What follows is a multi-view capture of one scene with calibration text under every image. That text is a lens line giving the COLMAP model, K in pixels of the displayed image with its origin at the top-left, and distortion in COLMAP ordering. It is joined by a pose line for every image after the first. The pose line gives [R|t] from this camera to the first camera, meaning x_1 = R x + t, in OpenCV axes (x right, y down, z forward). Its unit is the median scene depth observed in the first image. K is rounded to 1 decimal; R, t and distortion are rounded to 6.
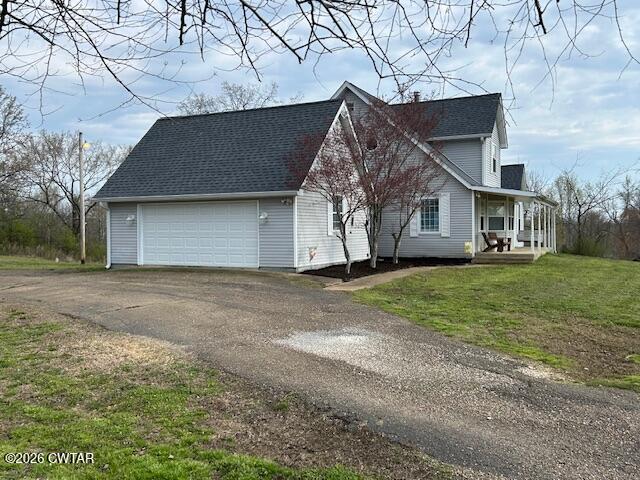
lens RADIAL K [[590.3, 0, 319.3], [0, 590.3, 237.9], [0, 0, 1]] dist [0.017232, 0.007085]
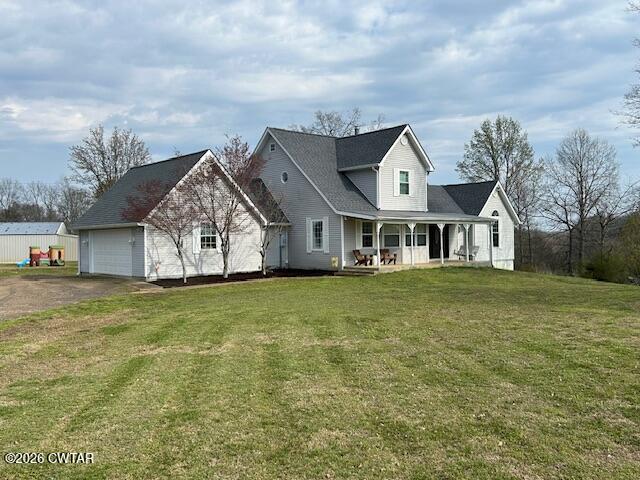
lens RADIAL K [[590.3, 0, 324.4], [0, 590.3, 241.2], [0, 0, 1]] dist [0.017232, 0.007085]
pose [[0.935437, -0.004282, -0.353468, 0.649836], [0.003454, 0.999990, -0.002973, -0.022762], [0.353477, 0.001560, 0.935442, -0.134030]]
